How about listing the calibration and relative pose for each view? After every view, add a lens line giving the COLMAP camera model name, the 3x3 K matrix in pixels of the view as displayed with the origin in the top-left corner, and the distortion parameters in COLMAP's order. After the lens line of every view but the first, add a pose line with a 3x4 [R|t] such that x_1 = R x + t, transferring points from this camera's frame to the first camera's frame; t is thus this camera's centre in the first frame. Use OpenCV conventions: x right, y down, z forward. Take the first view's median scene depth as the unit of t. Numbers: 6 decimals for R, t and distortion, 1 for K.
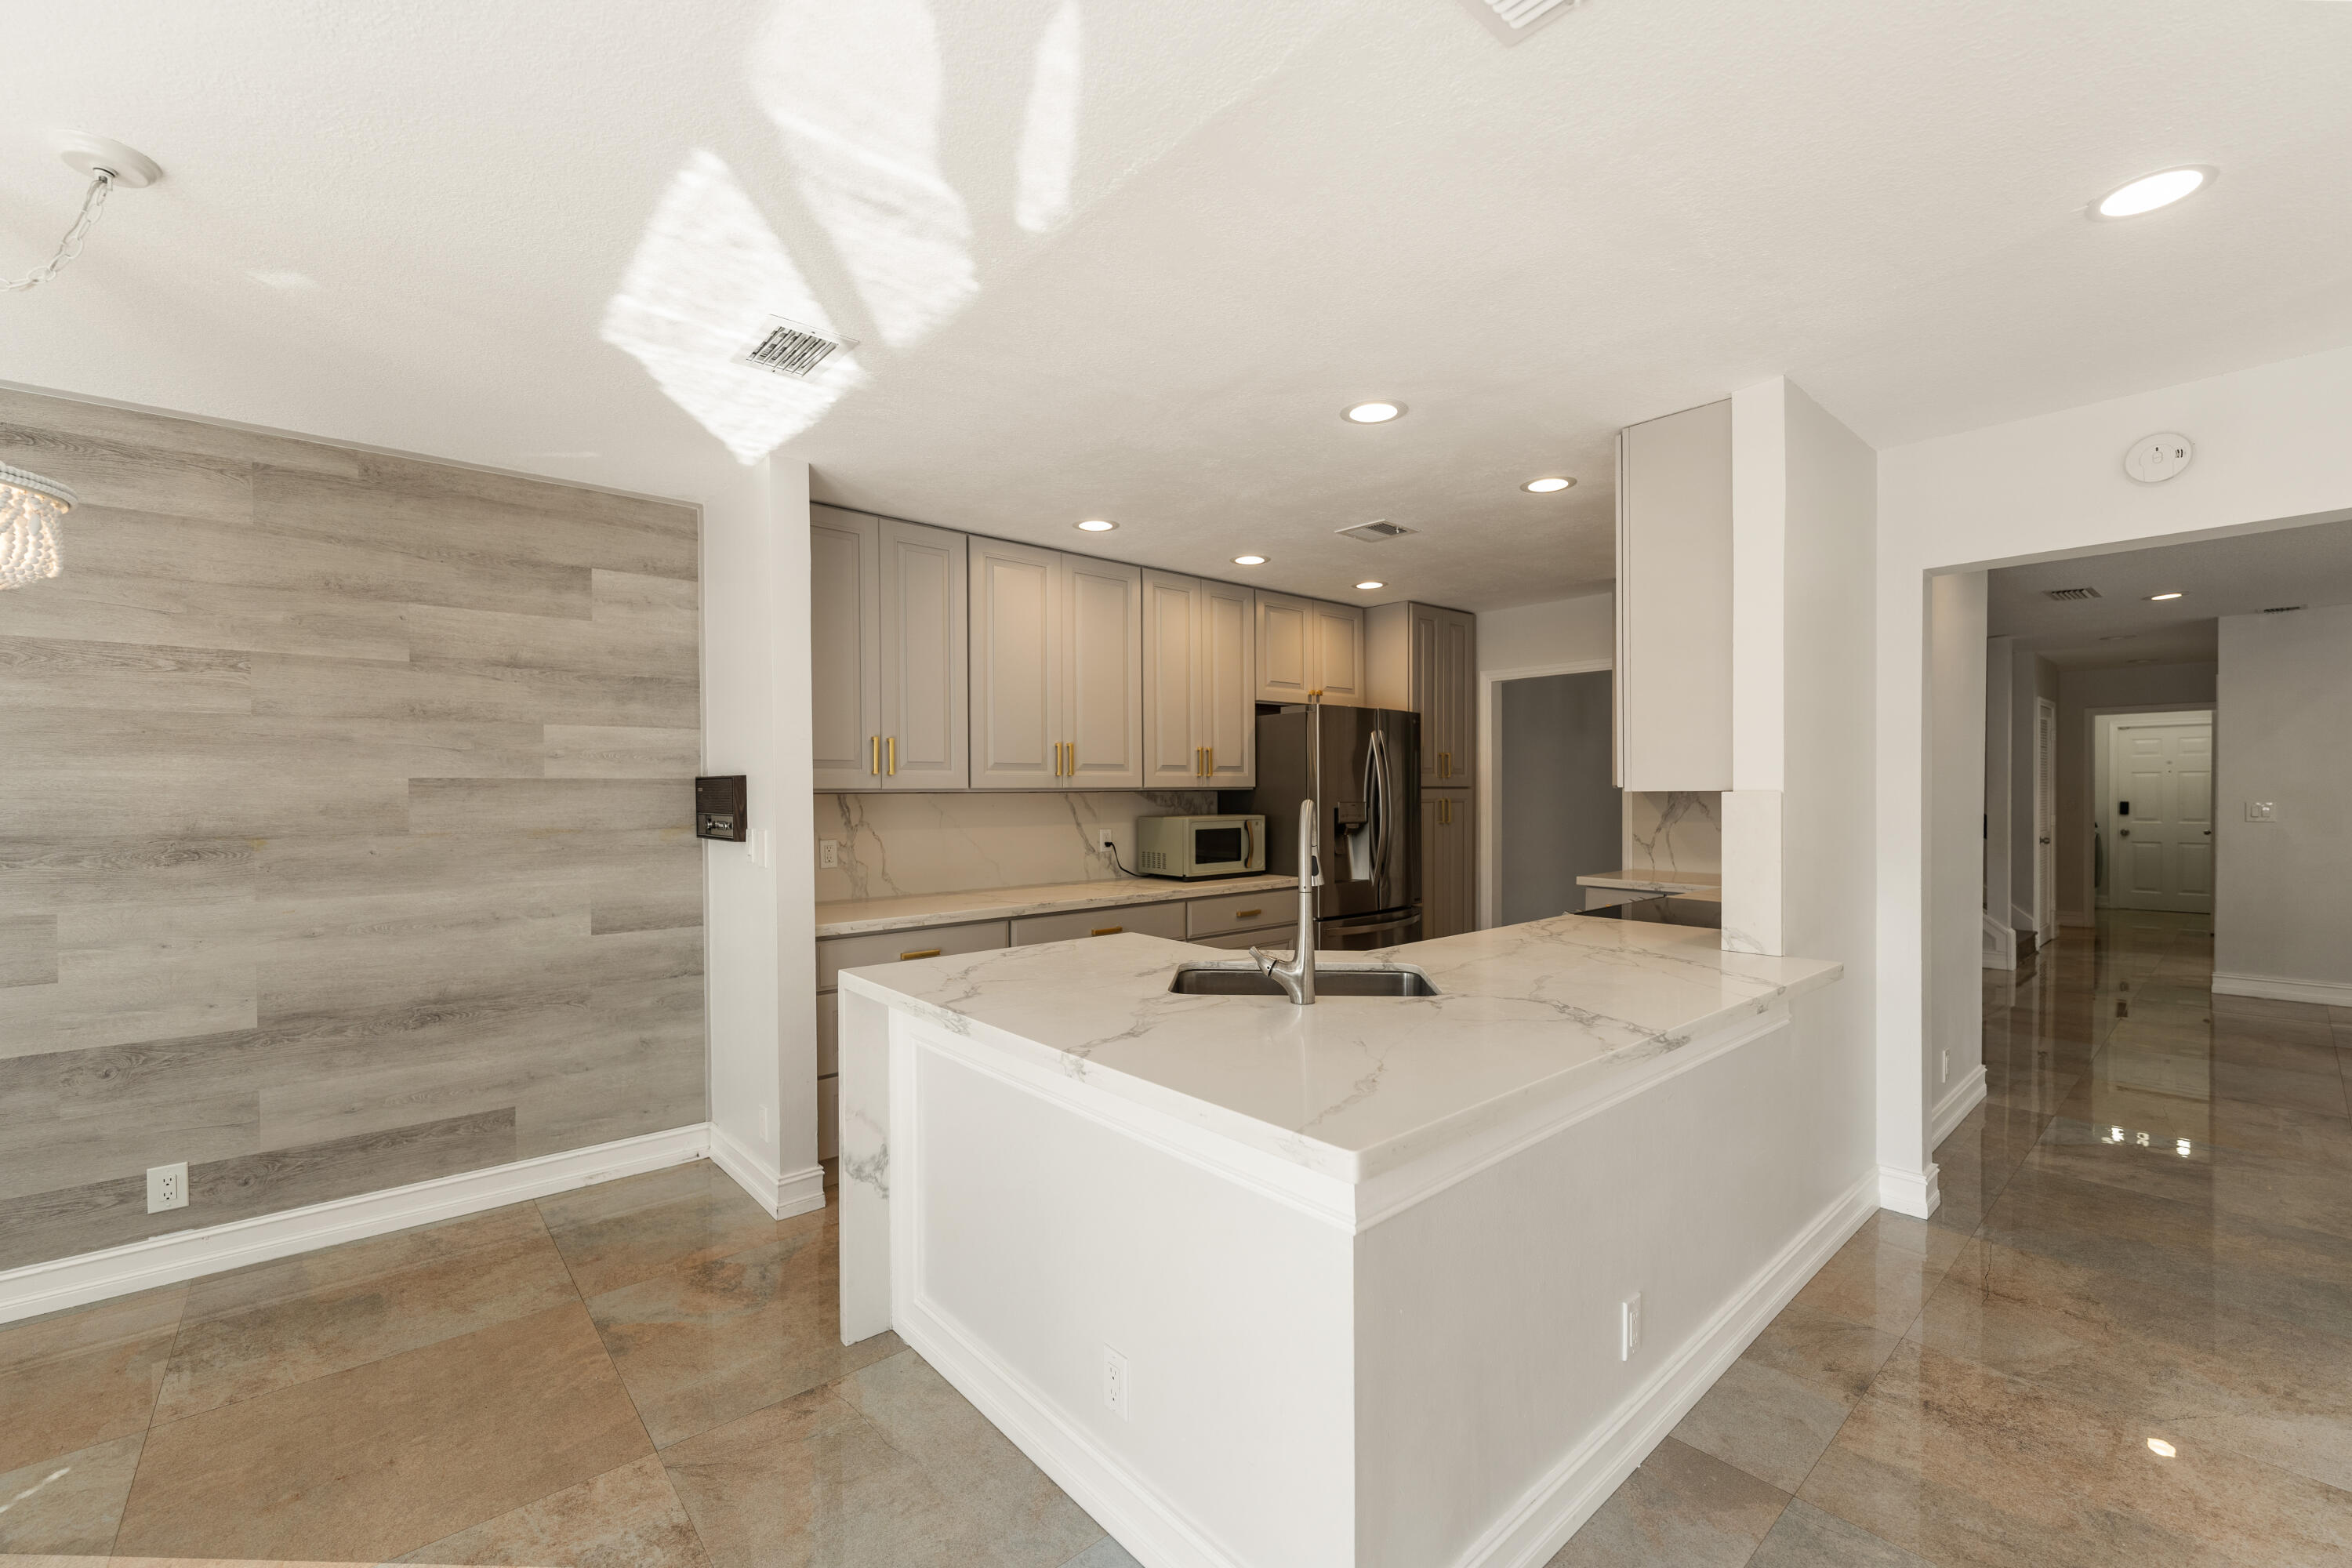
lens RADIAL K [[958.2, 0, 1157.8], [0, 958.2, 799.9], [0, 0, 1]] dist [-0.009277, 0.000447]
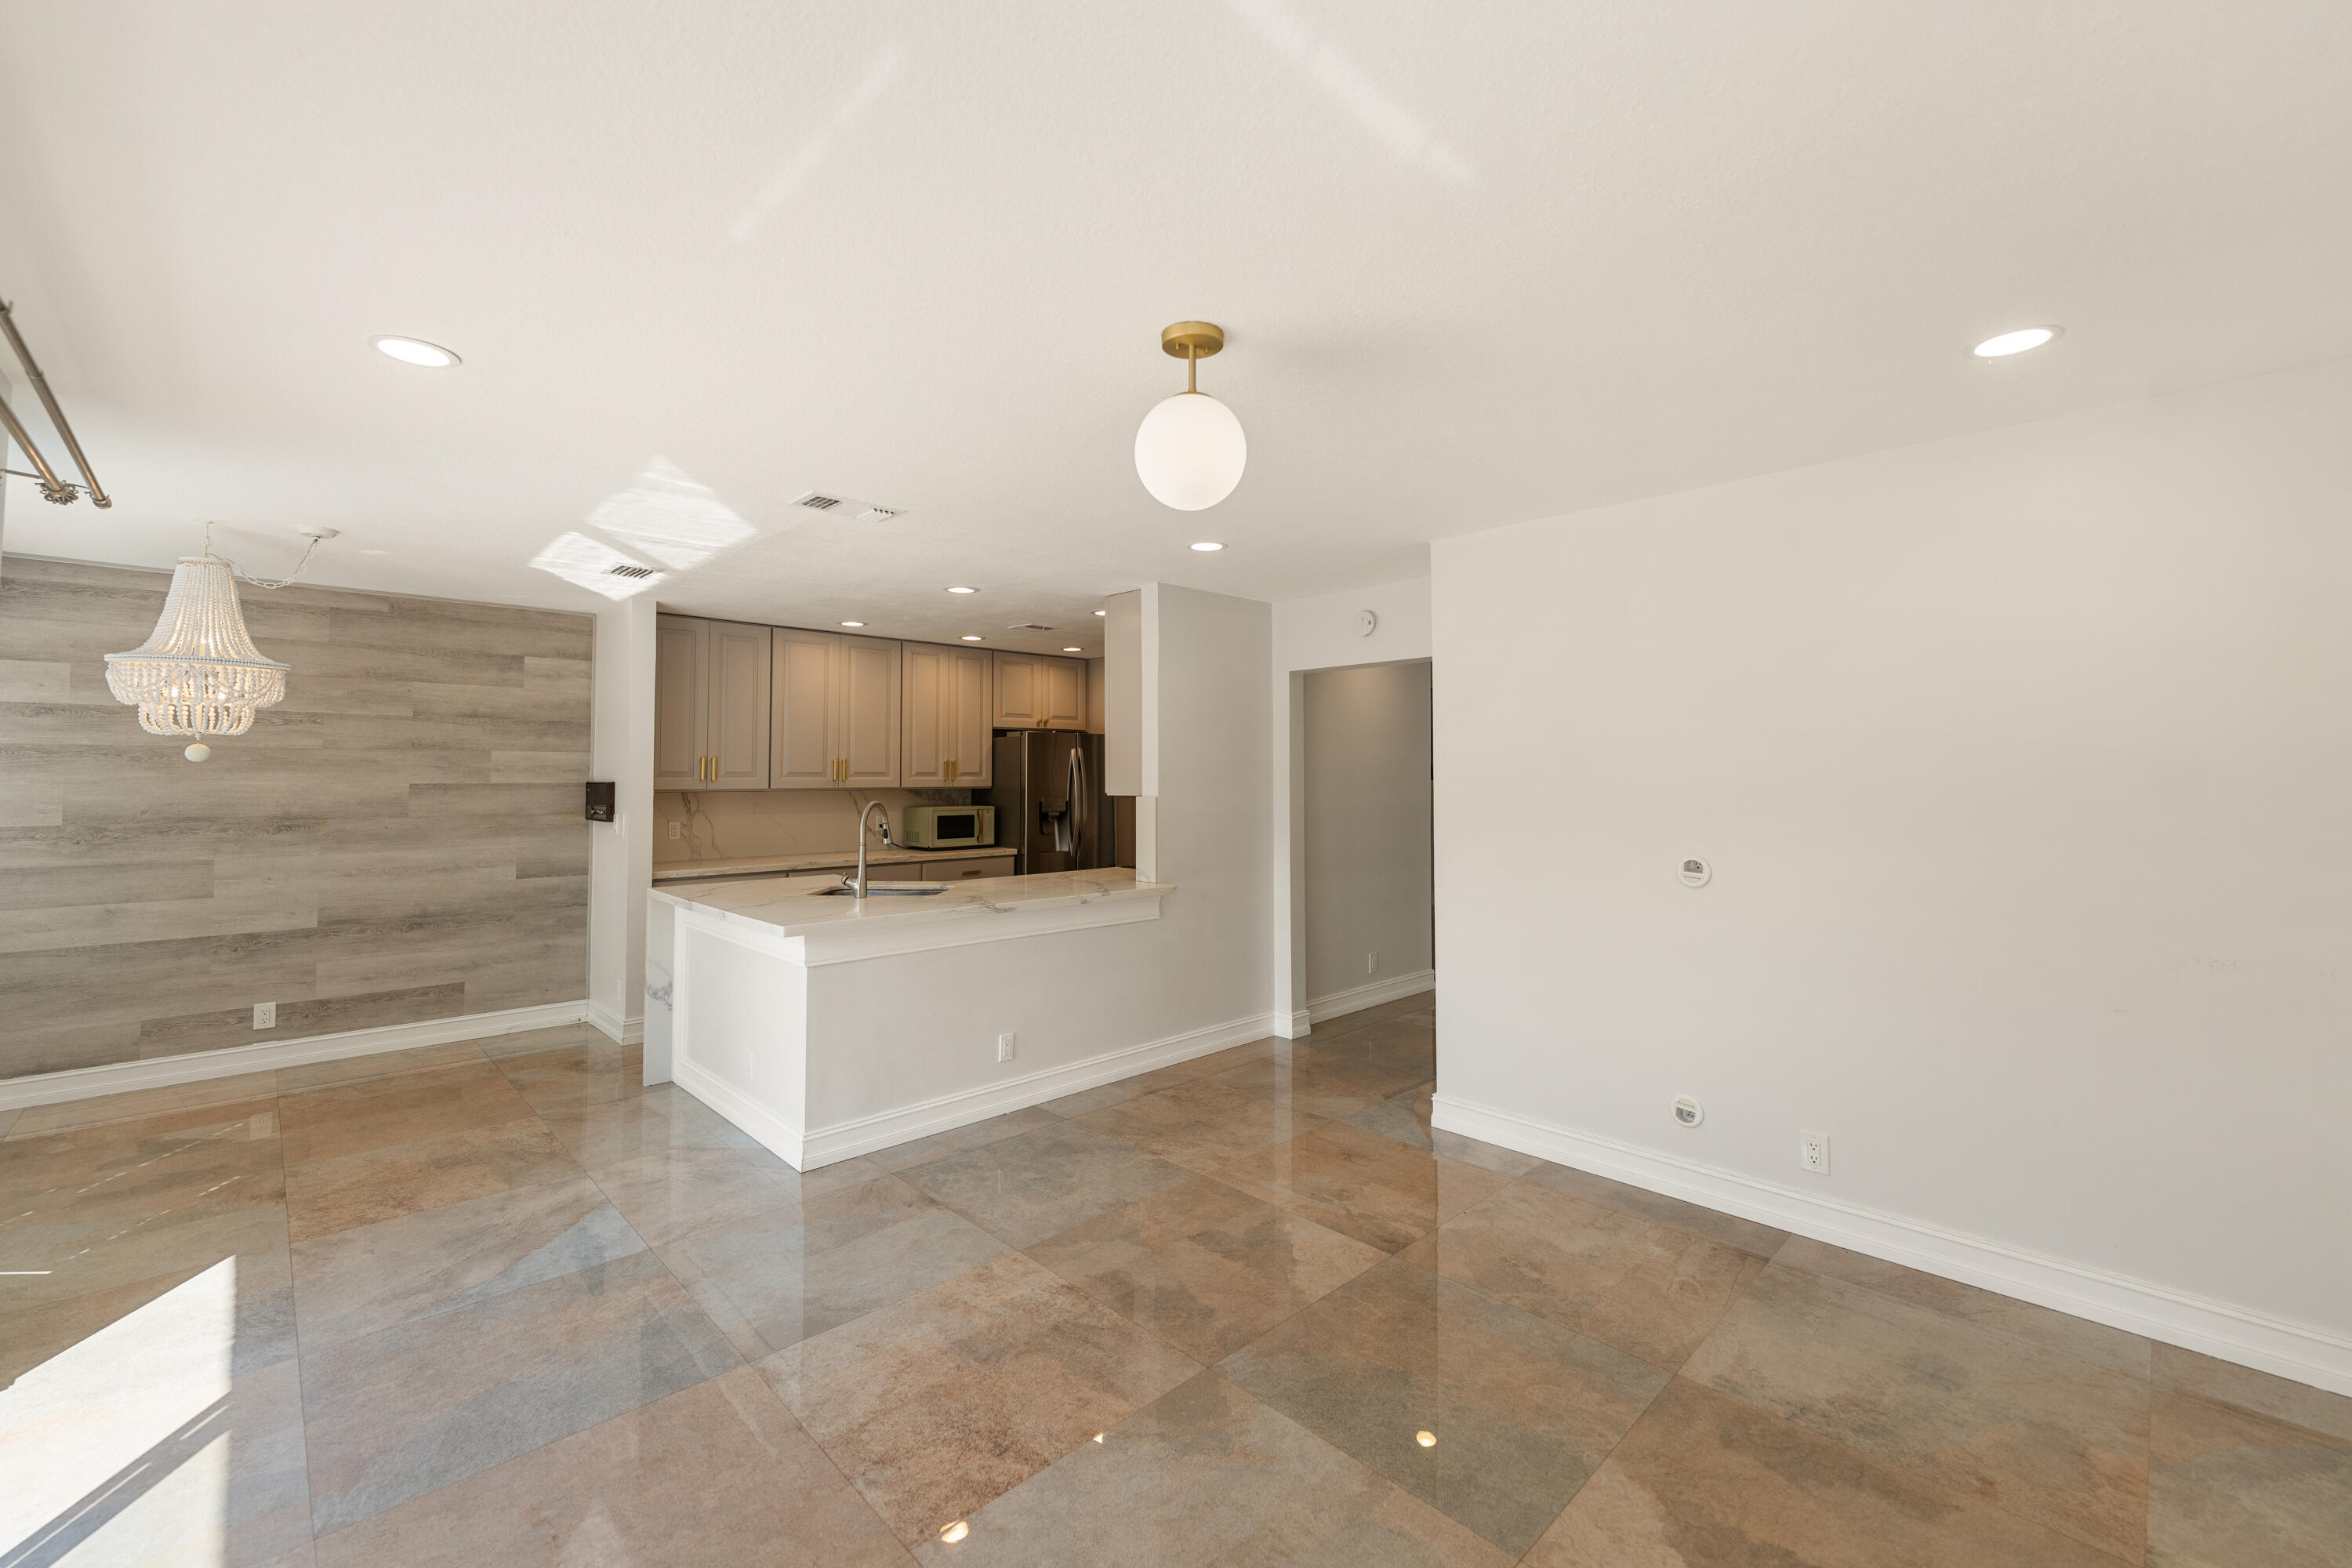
lens RADIAL K [[958.2, 0, 1151.9], [0, 958.2, 739.7], [0, 0, 1]] dist [-0.009277, 0.000447]
pose [[0.998904, 0.006452, 0.046359, 0.440897], [-0.004141, 0.998752, -0.049775, -0.021144], [-0.046623, 0.049529, 0.997684, -0.732702]]
